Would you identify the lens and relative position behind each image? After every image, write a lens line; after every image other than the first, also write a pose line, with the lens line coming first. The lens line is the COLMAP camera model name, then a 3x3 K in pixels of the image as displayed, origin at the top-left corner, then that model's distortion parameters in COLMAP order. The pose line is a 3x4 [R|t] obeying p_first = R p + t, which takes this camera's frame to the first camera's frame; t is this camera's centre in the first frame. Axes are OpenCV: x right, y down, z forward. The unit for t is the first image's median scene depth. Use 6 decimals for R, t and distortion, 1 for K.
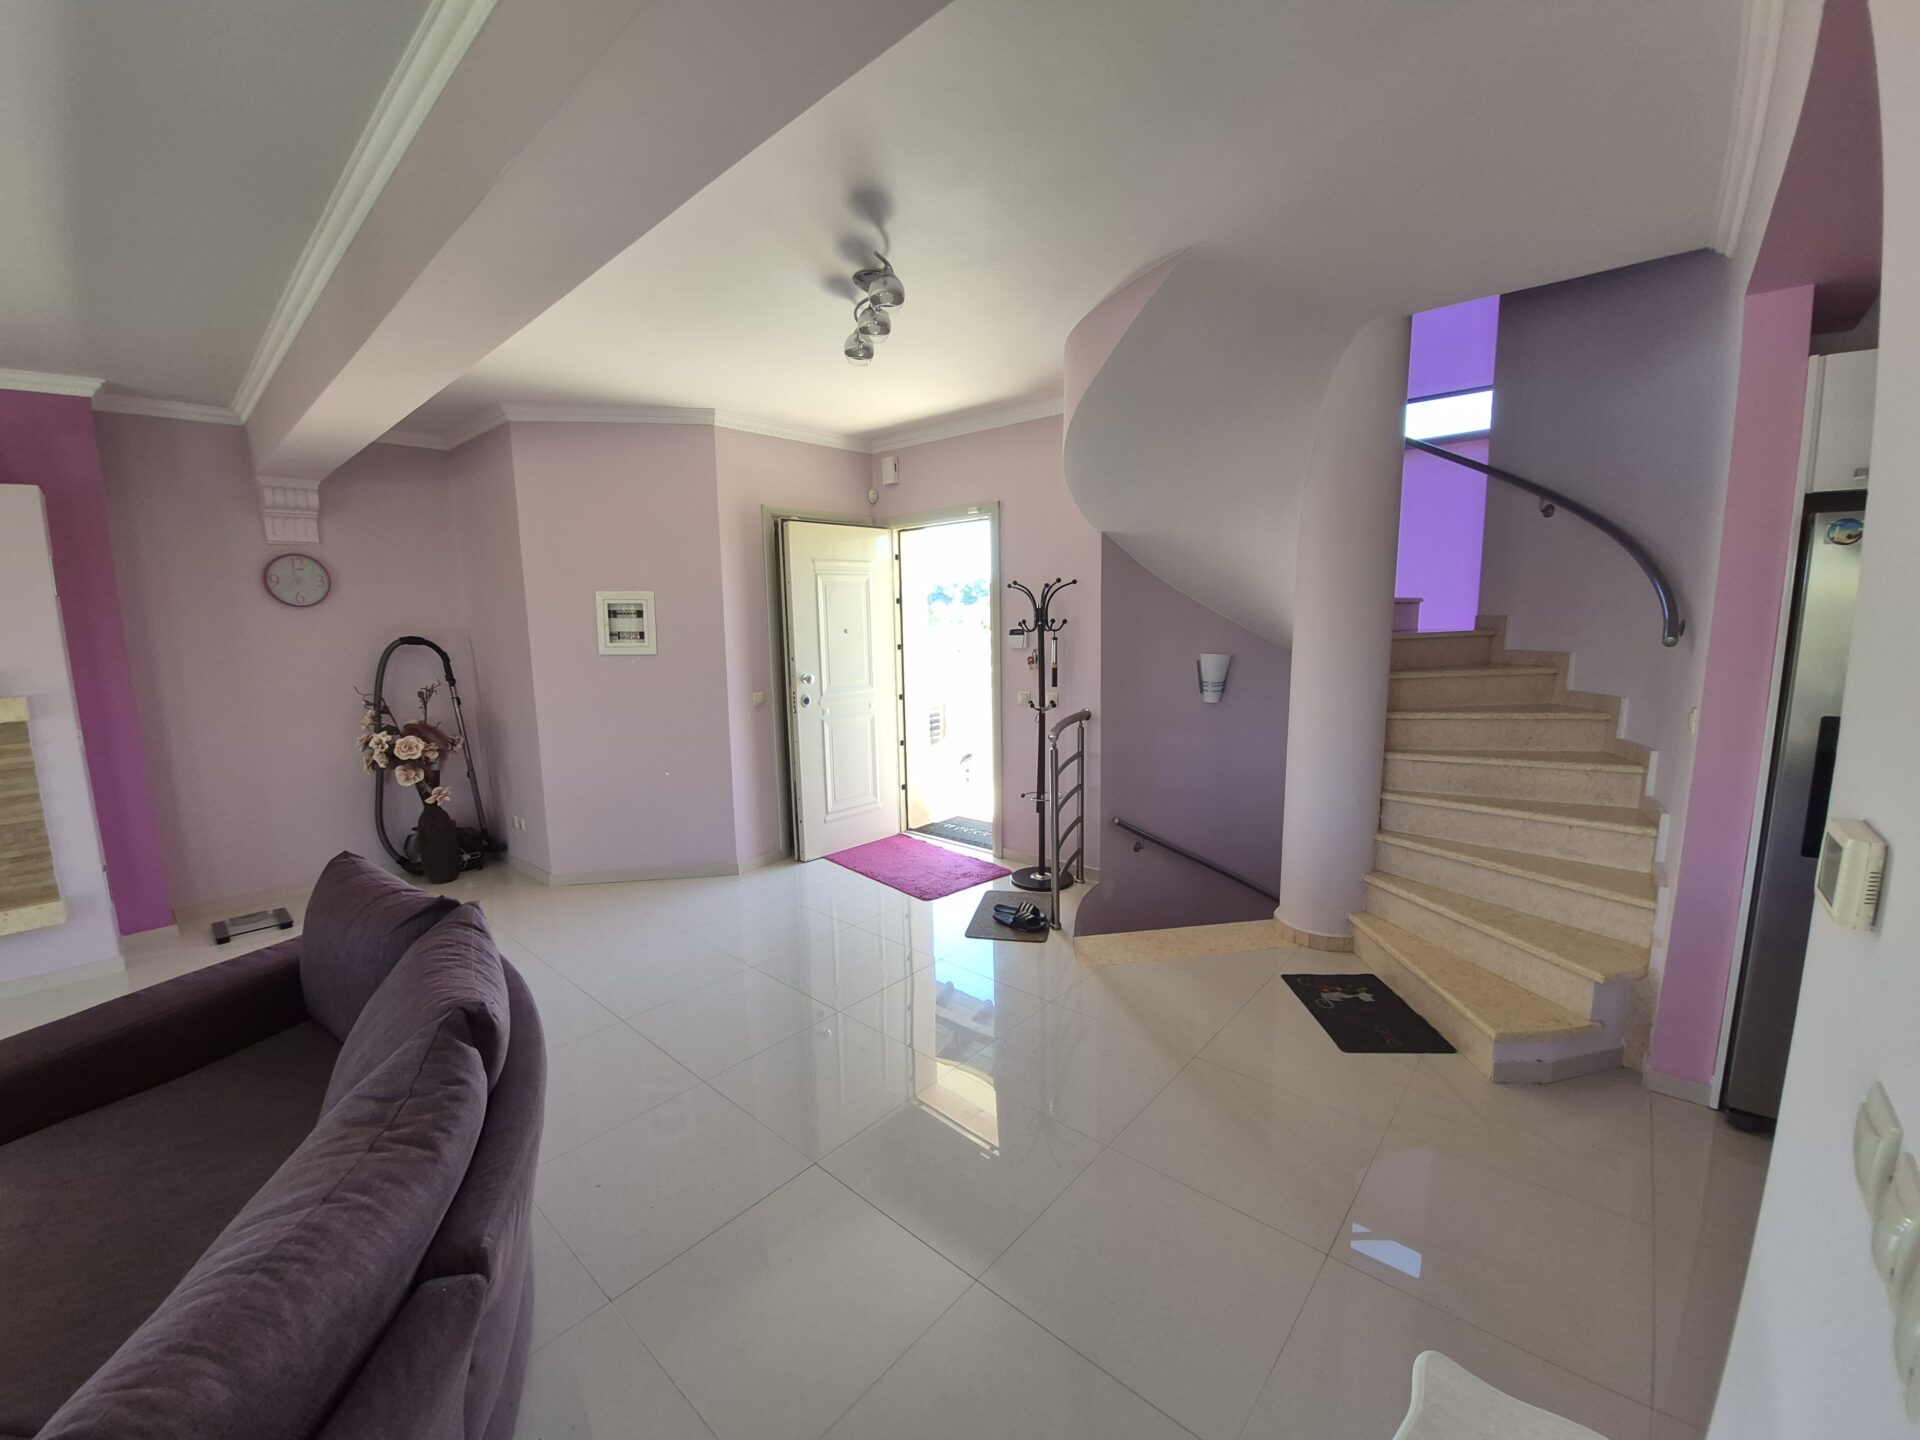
lens RADIAL K [[755.1, 0, 939.6], [0, 755.1, 729.6], [0, 0, 1]] dist [-0.006942, -0.007735]
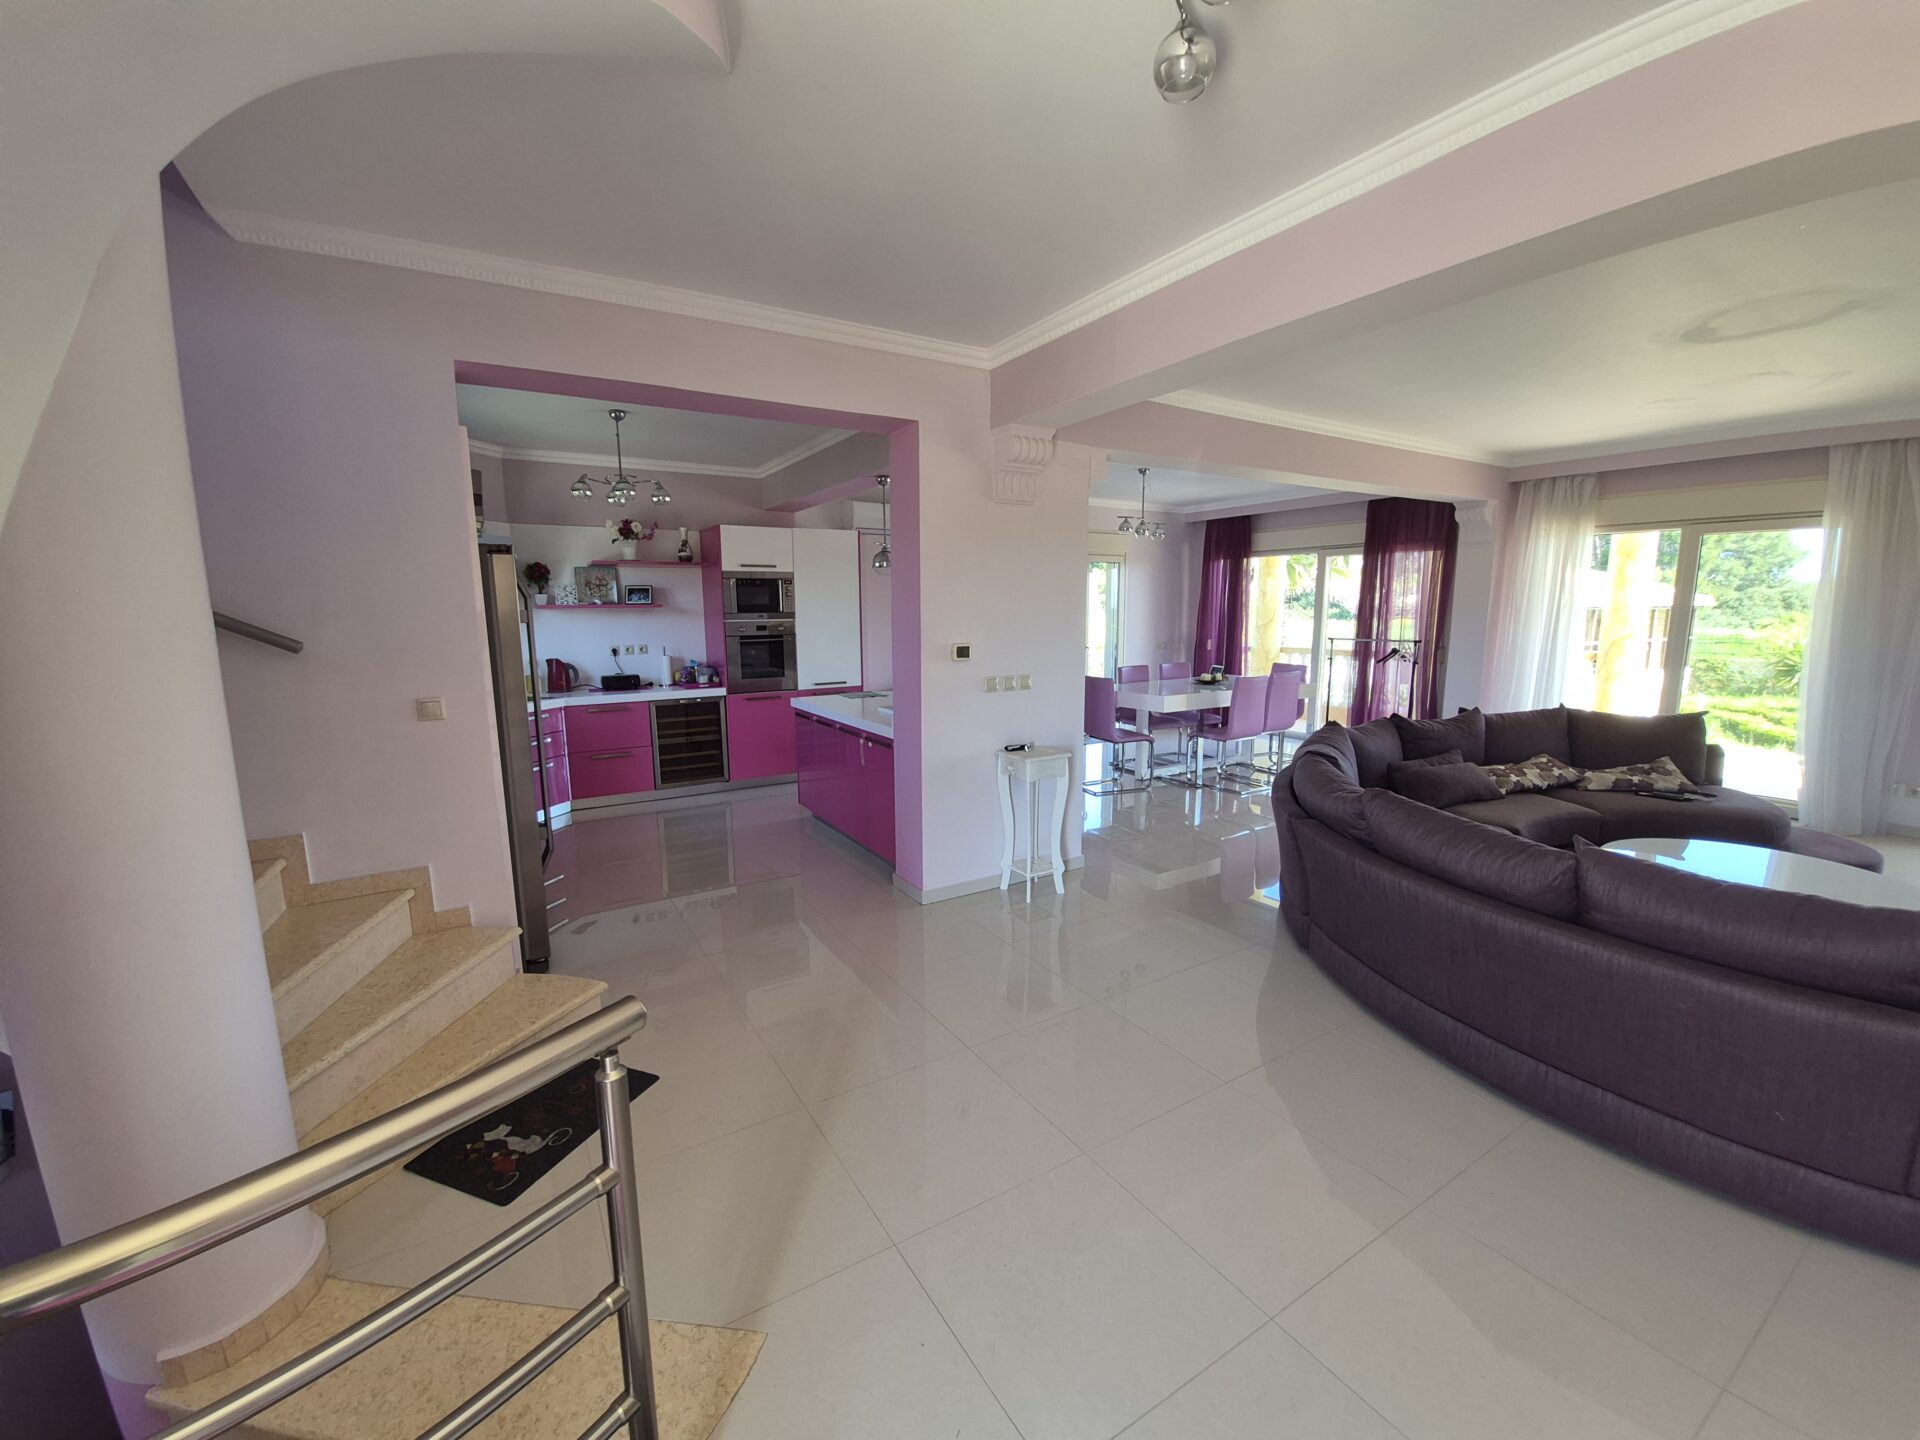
lens RADIAL K [[755.1, 0, 938.3], [0, 755.1, 723.4], [0, 0, 1]] dist [-0.006942, -0.007735]
pose [[-0.956376, -0.015530, 0.291726, -0.036438], [0.070679, 0.956621, 0.282633, -0.144524], [-0.283460, 0.290922, -0.913791, 1.015092]]
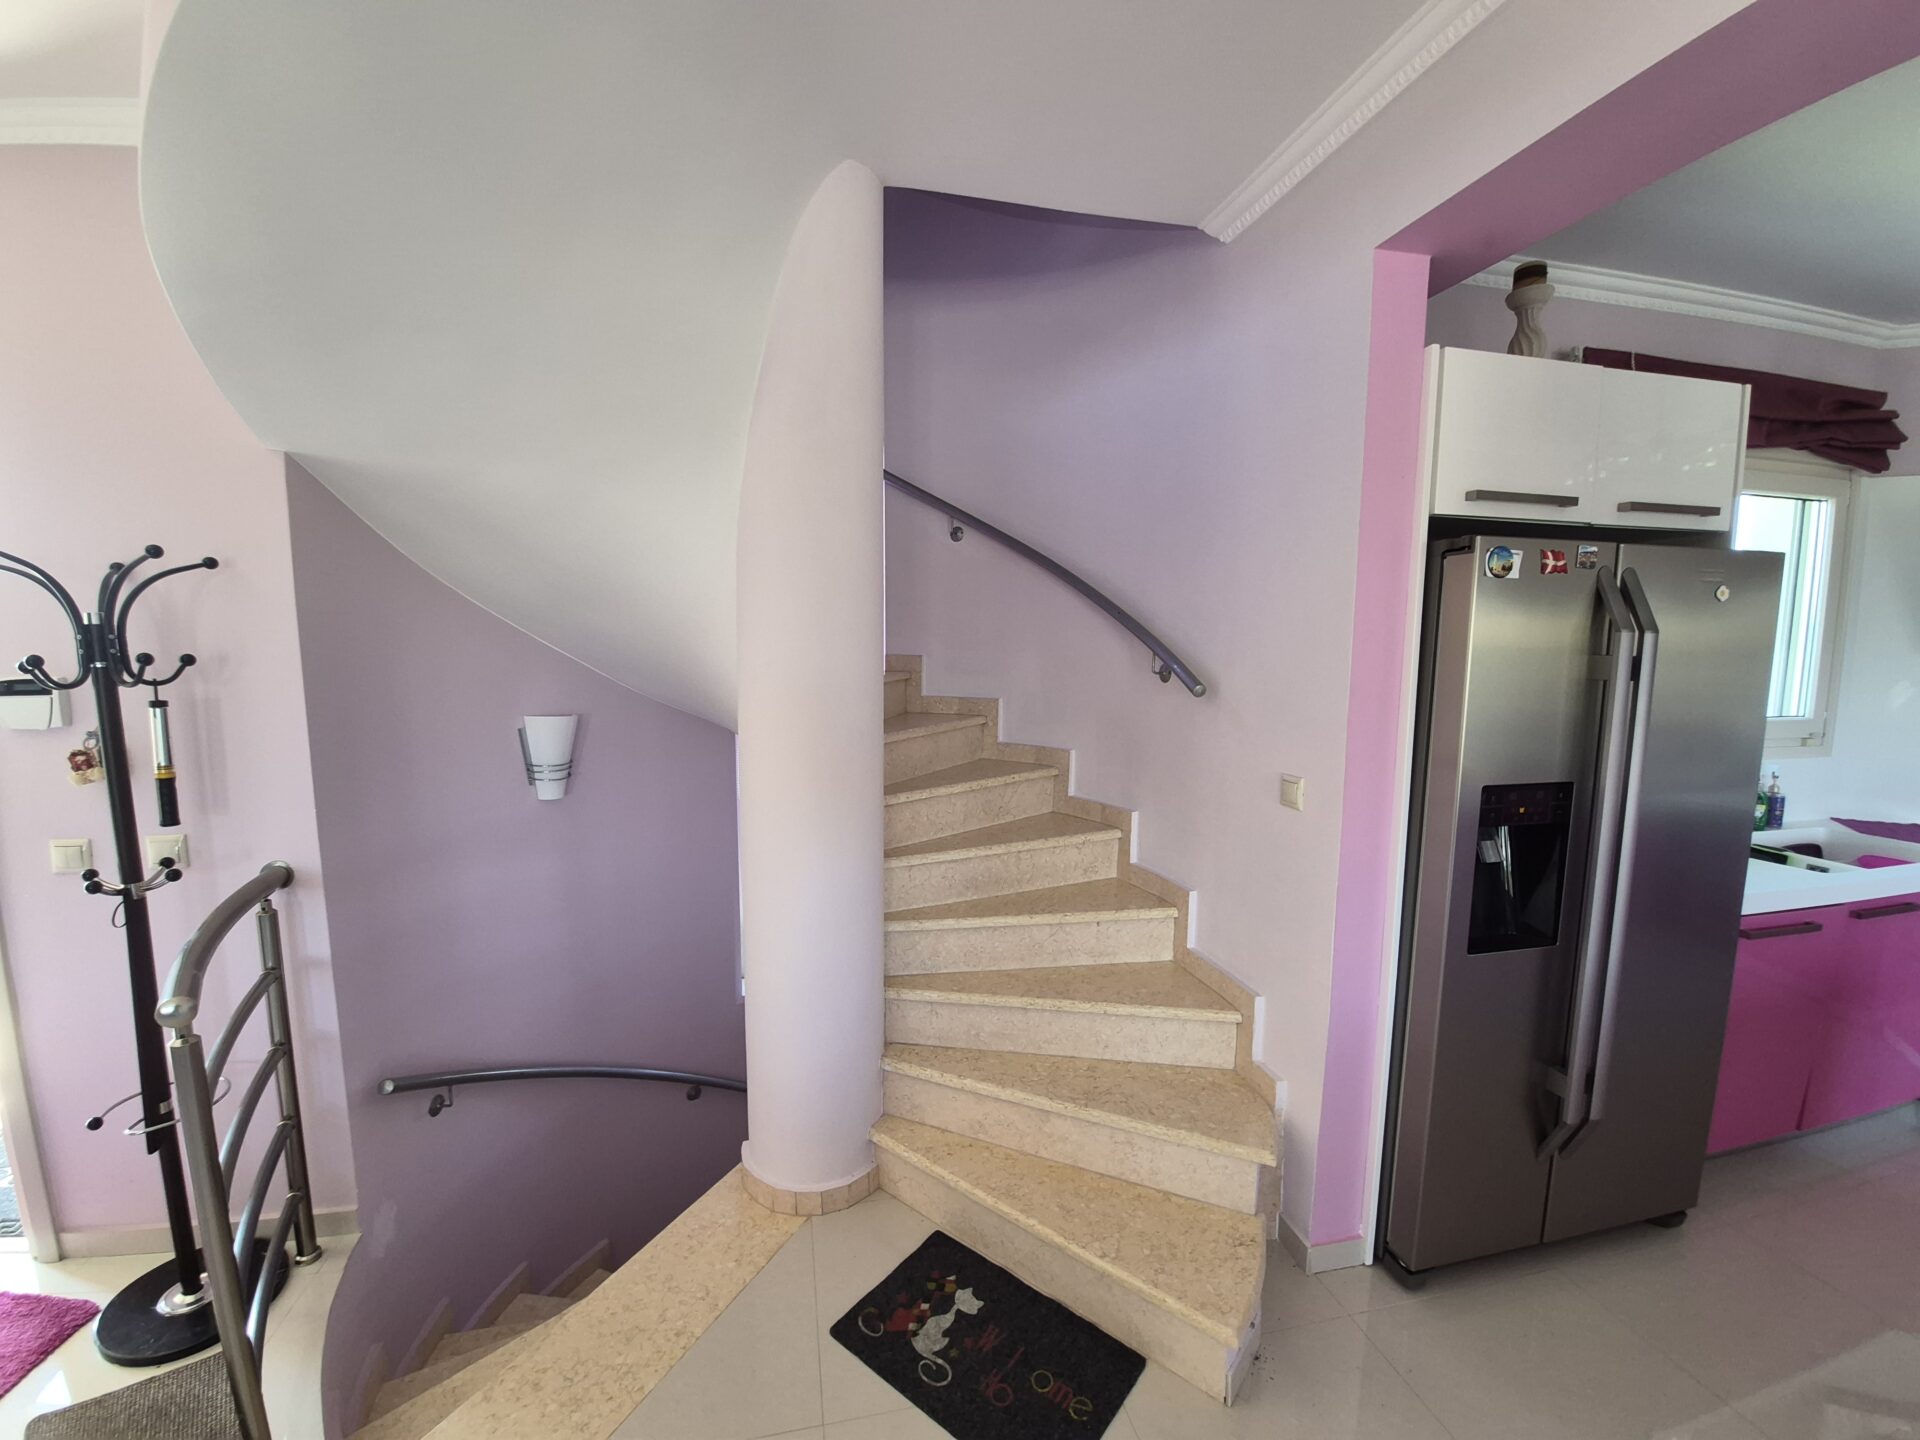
lens RADIAL K [[755.1, 0, 943.7], [0, 755.1, 728.3], [0, 0, 1]] dist [-0.006942, -0.007735]
pose [[0.584175, -0.068320, 0.808747, 0.079687], [0.104149, 0.994523, 0.008784, -0.069569], [-0.804918, 0.079099, 0.588091, 0.451366]]
